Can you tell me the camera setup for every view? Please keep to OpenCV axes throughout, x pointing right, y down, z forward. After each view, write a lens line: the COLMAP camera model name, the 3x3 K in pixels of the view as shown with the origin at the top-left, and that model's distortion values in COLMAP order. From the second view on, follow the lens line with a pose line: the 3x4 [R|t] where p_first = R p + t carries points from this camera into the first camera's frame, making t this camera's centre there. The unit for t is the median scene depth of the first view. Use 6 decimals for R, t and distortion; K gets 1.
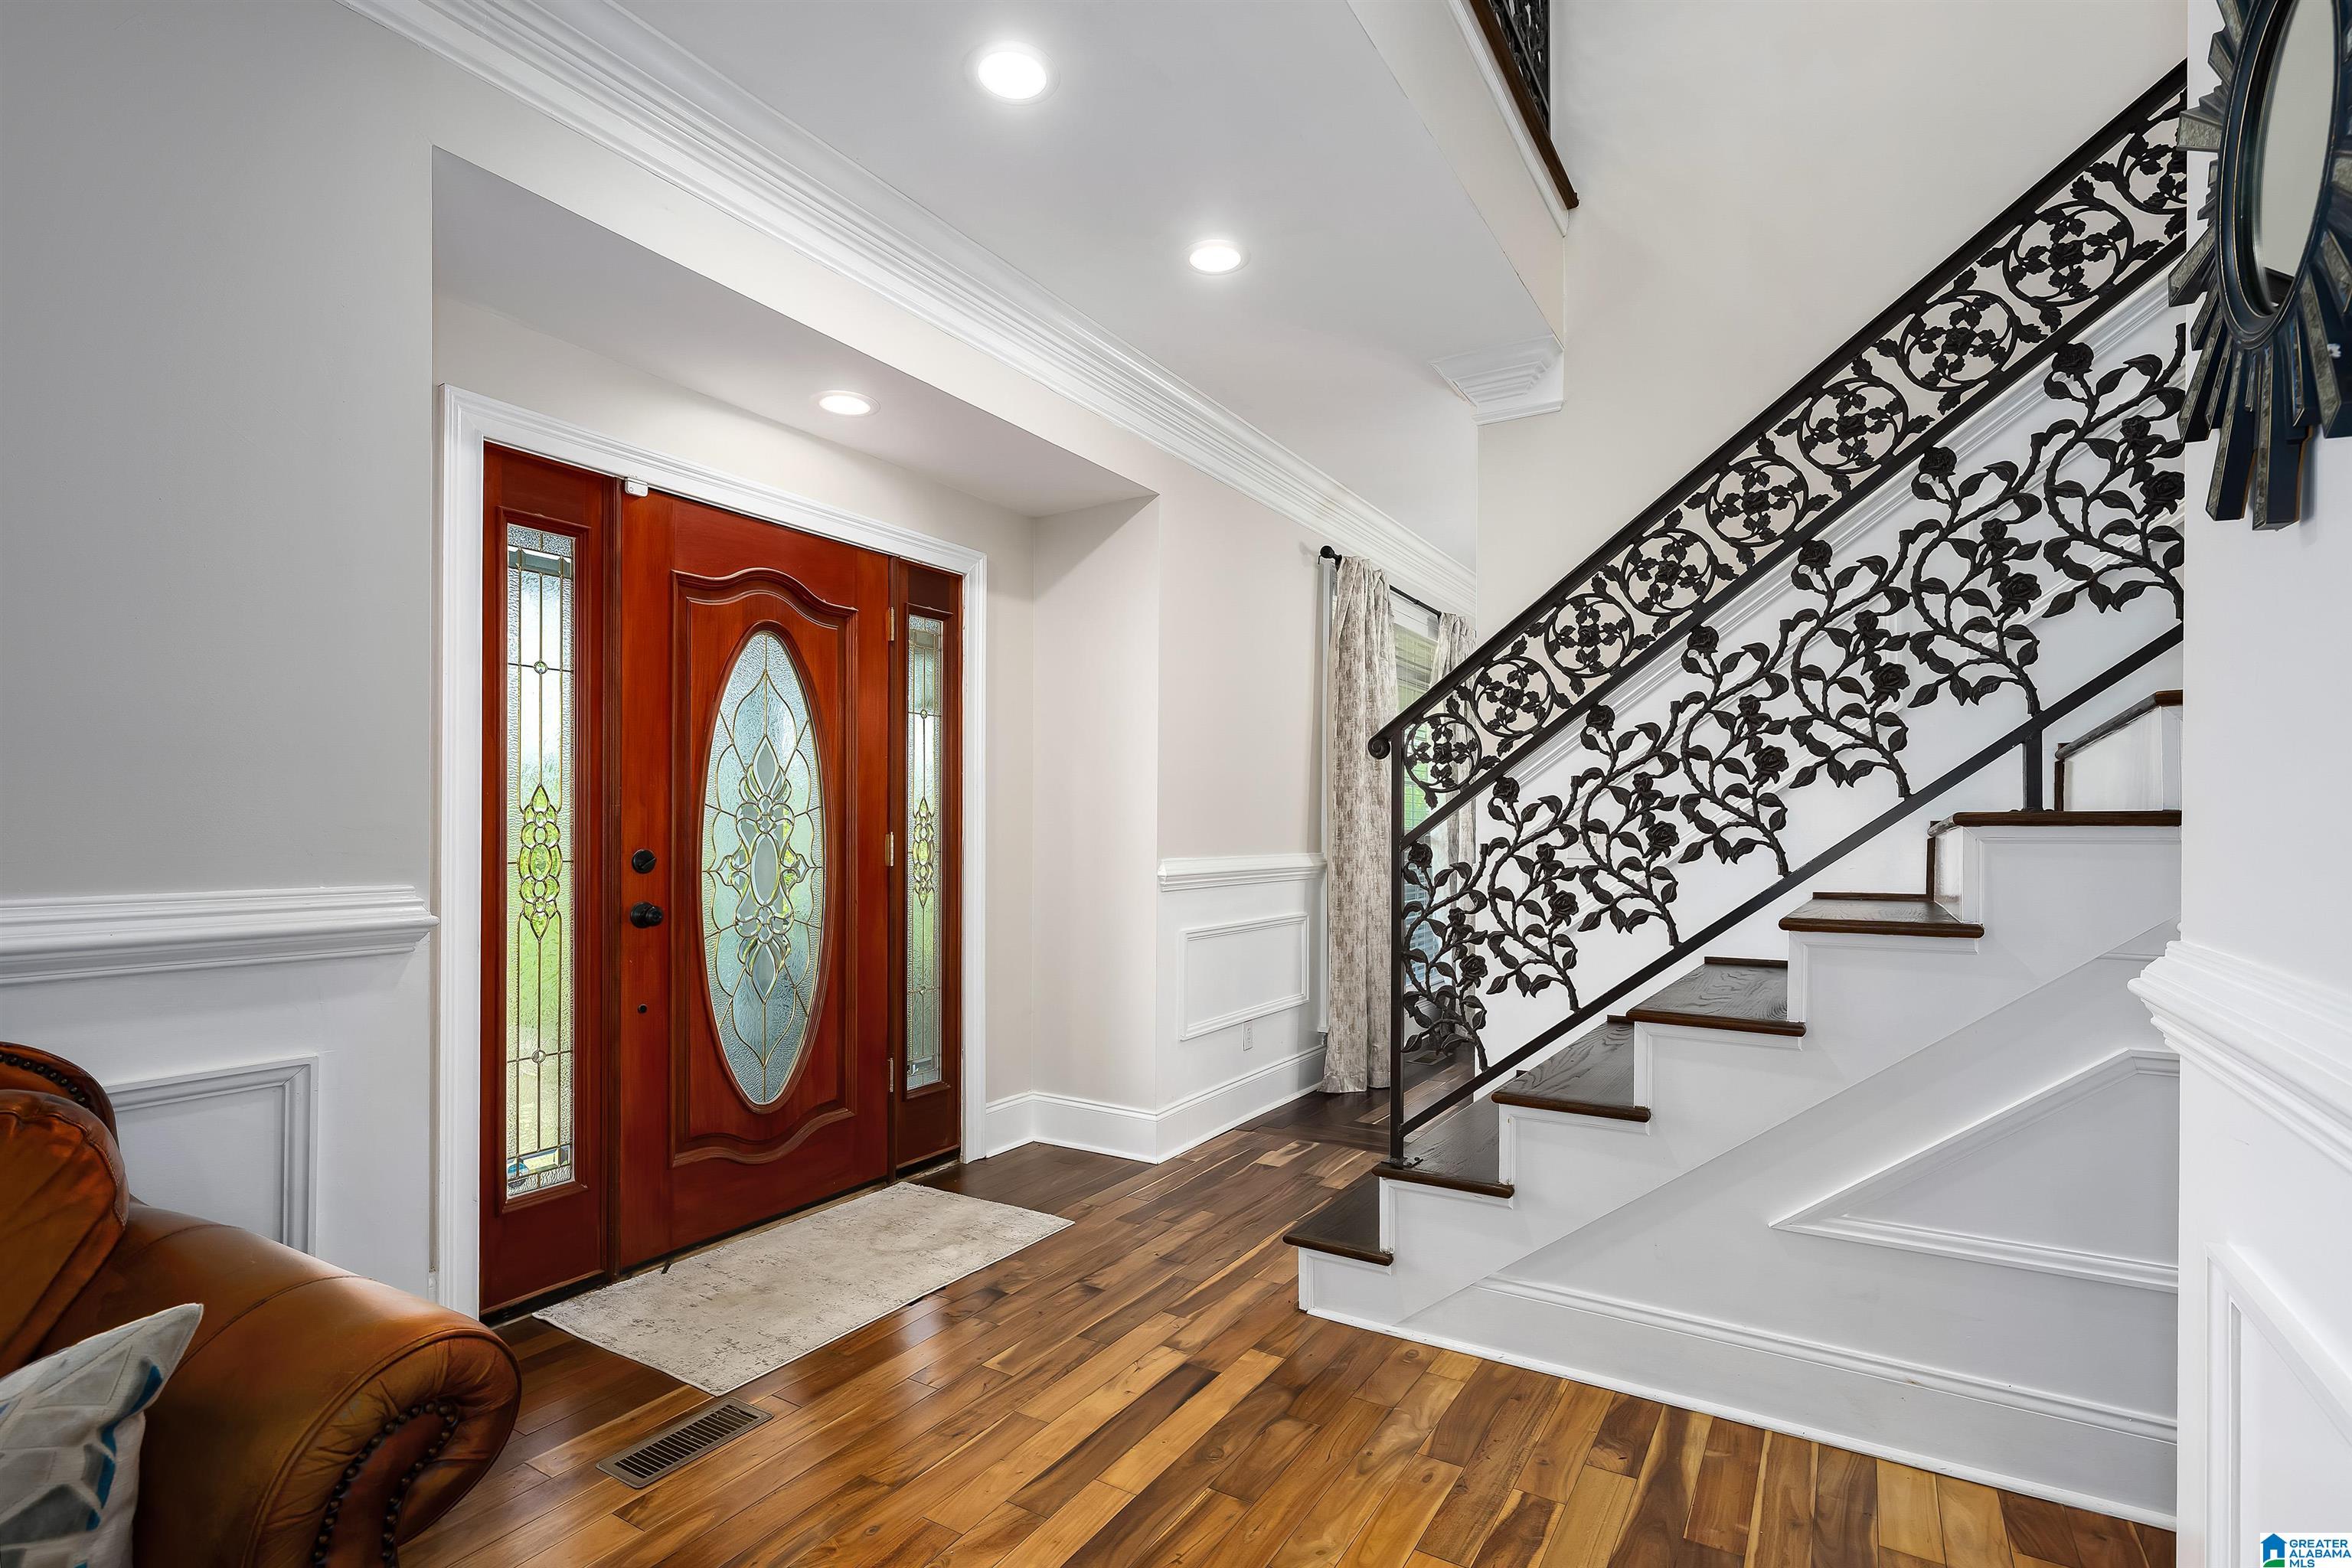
lens RADIAL K [[1110.0, 0, 1182.7], [0, 1110.0, 786.9], [0, 0, 1]] dist [0.001850, -0.000115]
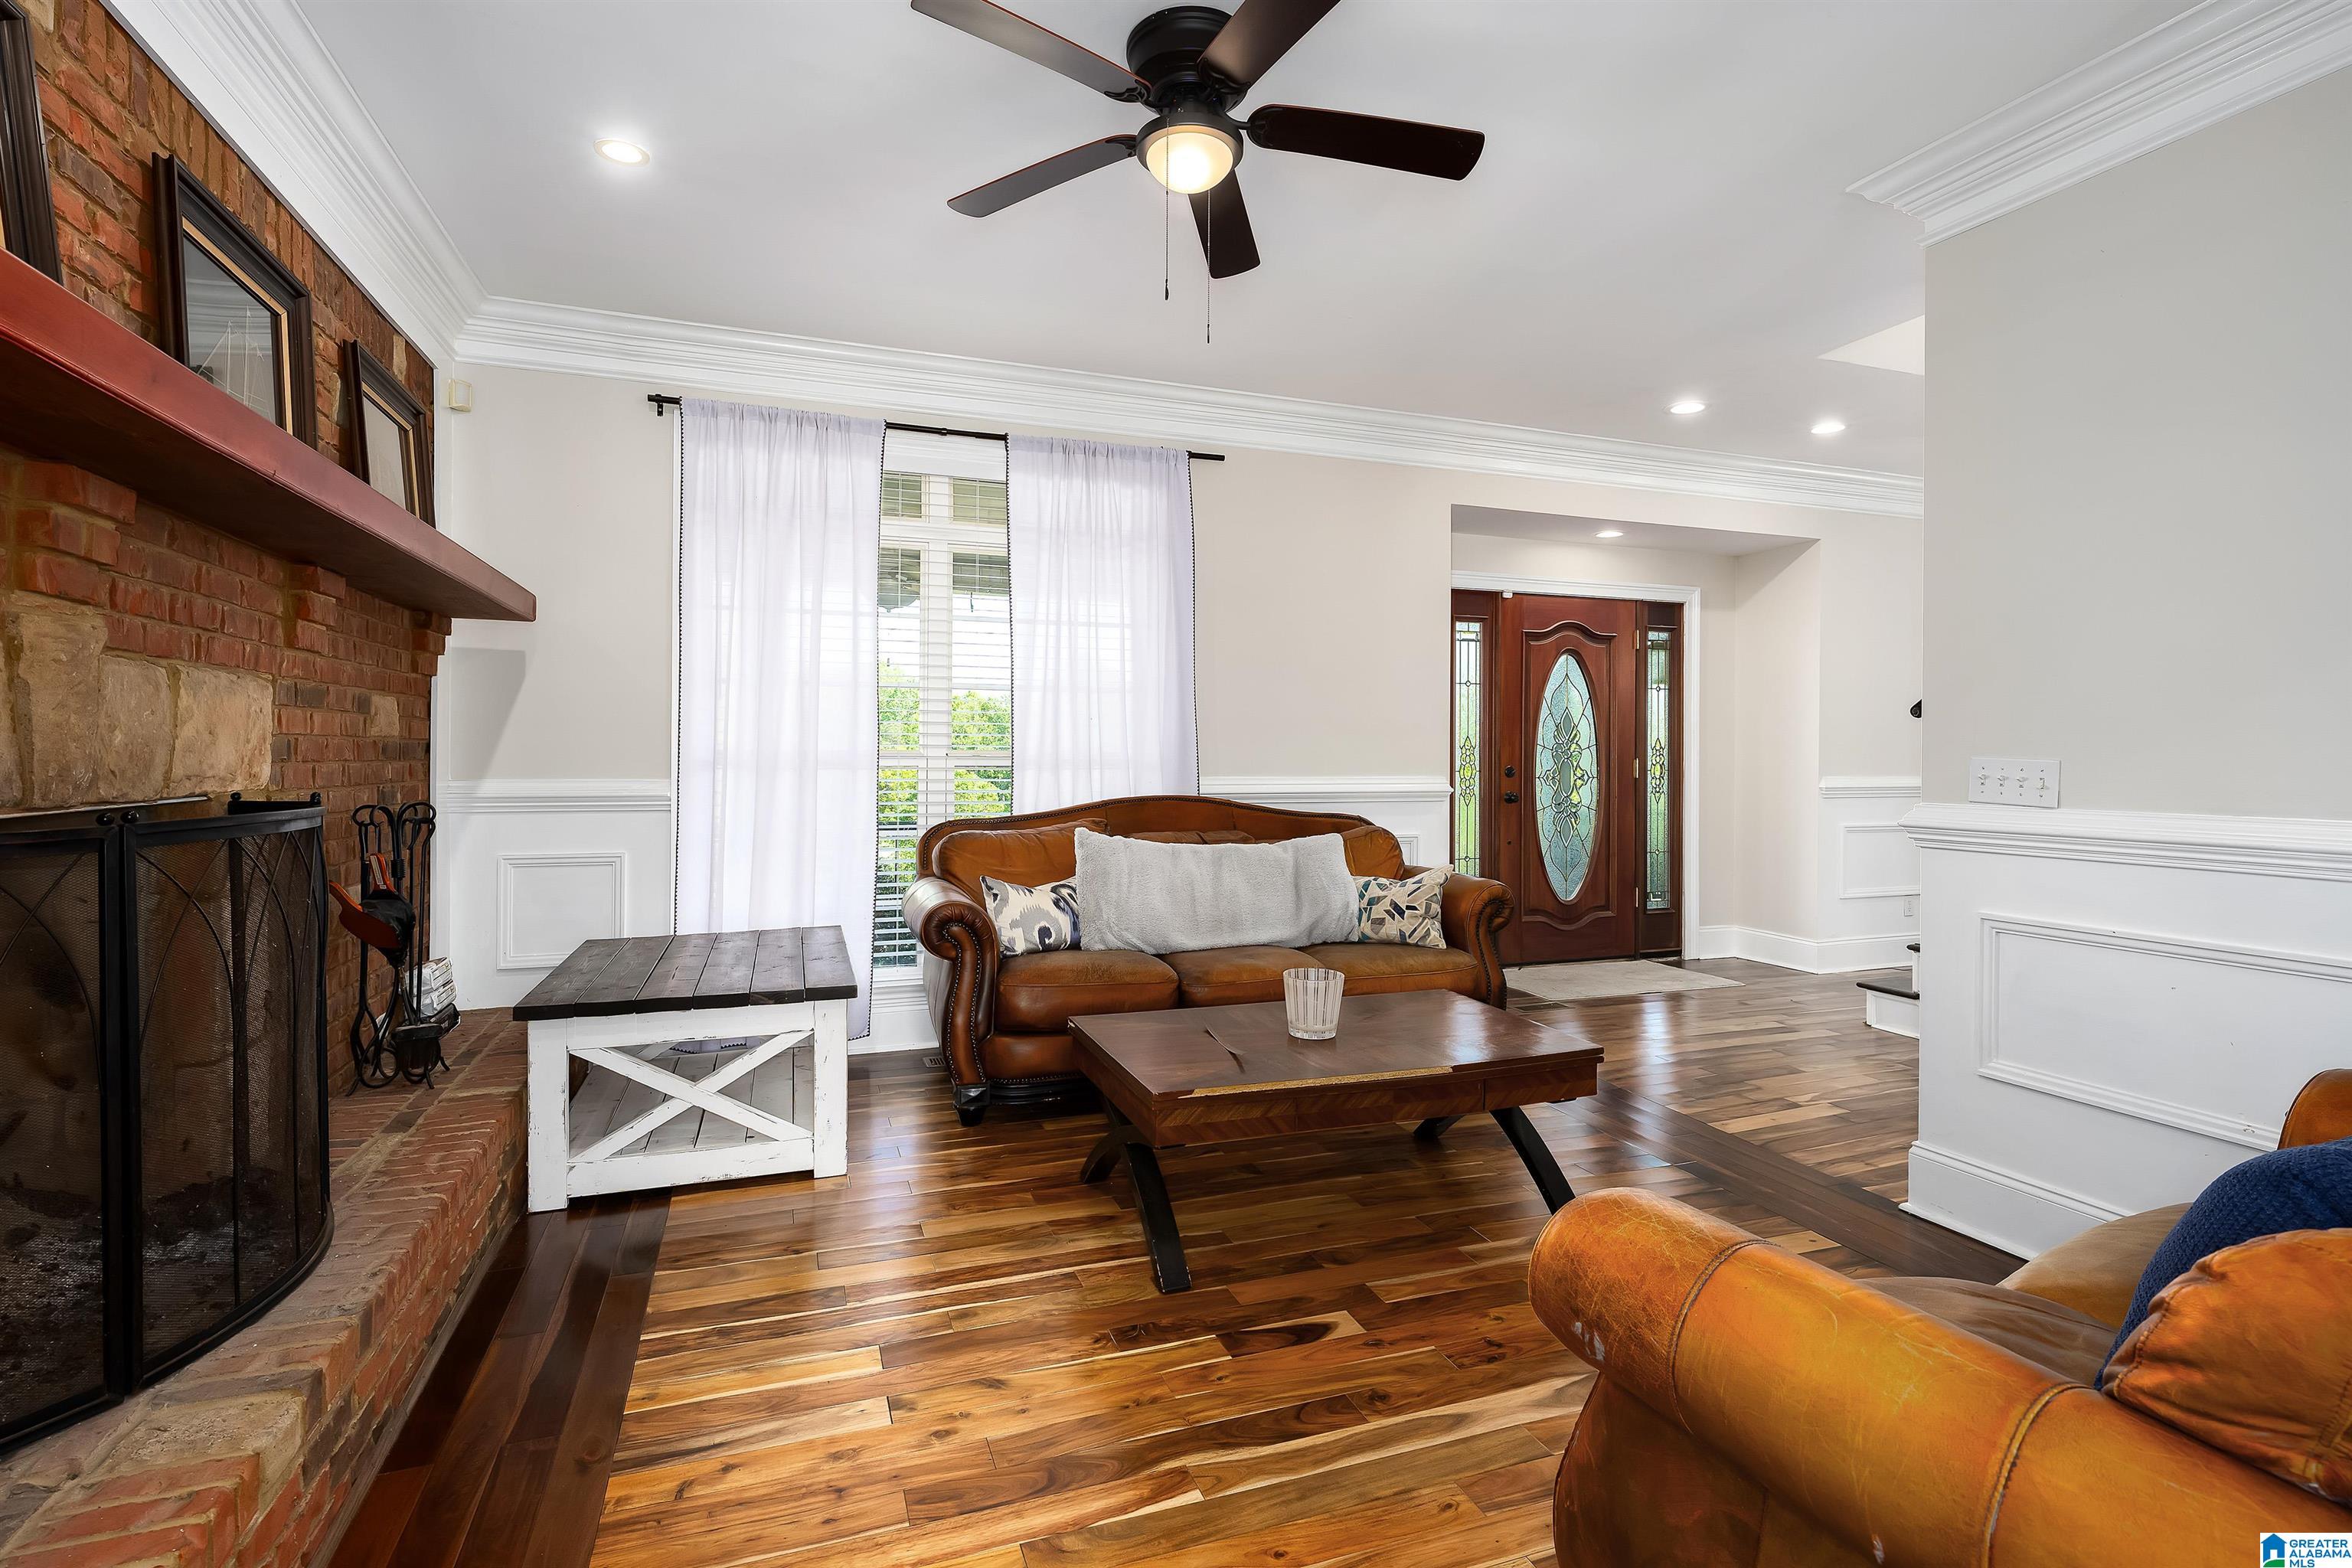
lens RADIAL K [[1110.0, 0, 1182.7], [0, 1110.0, 786.9], [0, 0, 1]] dist [0.001850, -0.000115]
pose [[0.784332, 0.017843, -0.620085, 0.285167], [0.022075, 0.998150, 0.056644, -0.031940], [0.619948, -0.058116, 0.782487, -0.887288]]
